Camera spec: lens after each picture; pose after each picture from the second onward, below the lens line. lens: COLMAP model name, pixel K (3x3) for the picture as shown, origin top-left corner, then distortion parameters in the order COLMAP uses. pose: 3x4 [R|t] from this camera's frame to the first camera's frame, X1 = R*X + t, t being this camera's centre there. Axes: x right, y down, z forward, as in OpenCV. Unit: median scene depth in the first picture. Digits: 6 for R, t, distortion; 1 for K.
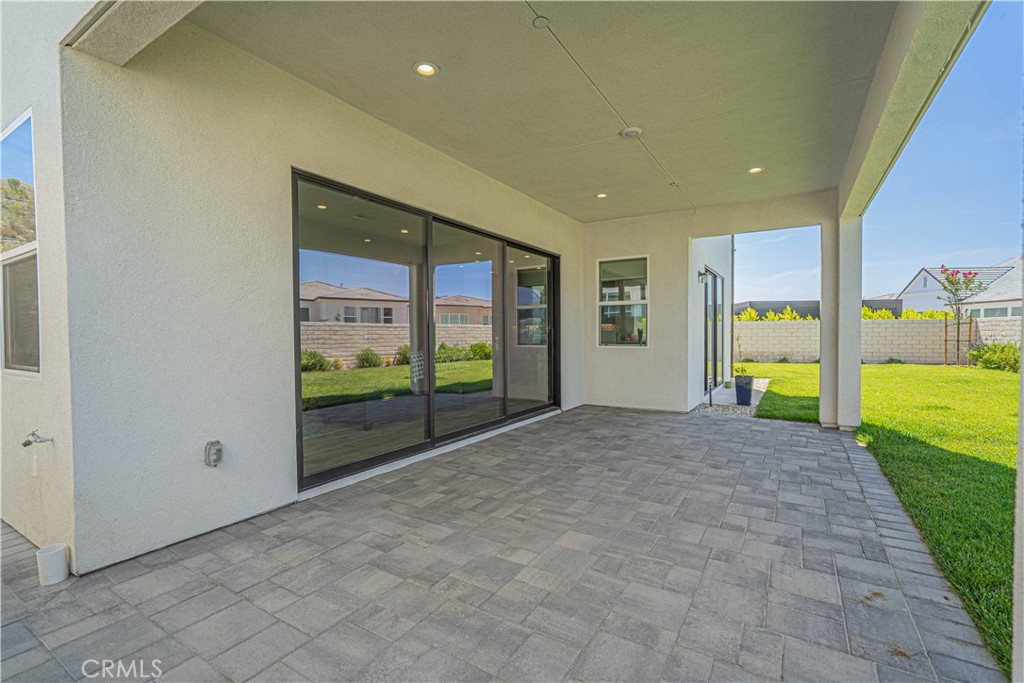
lens RADIAL K [[461.7, 0, 514.0], [0, 461.7, 345.4], [0, 0, 1]] dist [-0.004801, 0.000155]
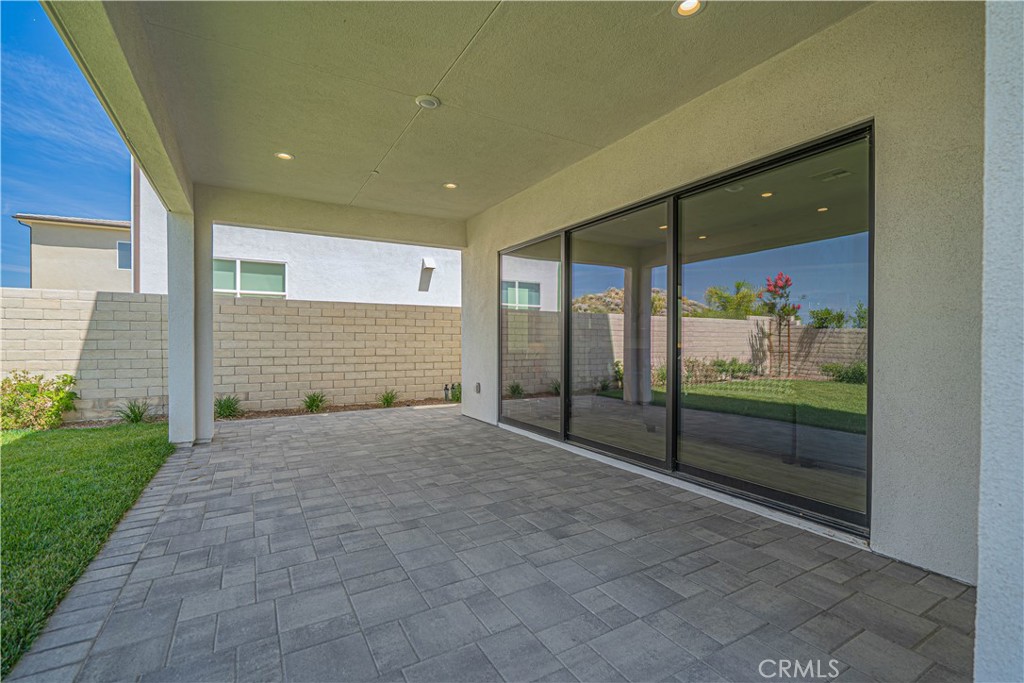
lens RADIAL K [[461.7, 0, 514.0], [0, 461.7, 345.4], [0, 0, 1]] dist [-0.004801, 0.000155]
pose [[-0.478690, 0.011038, -0.877914, 1.060985], [-0.019247, 0.999549, 0.023062, -0.037099], [0.877773, 0.027936, -0.478262, 1.776296]]
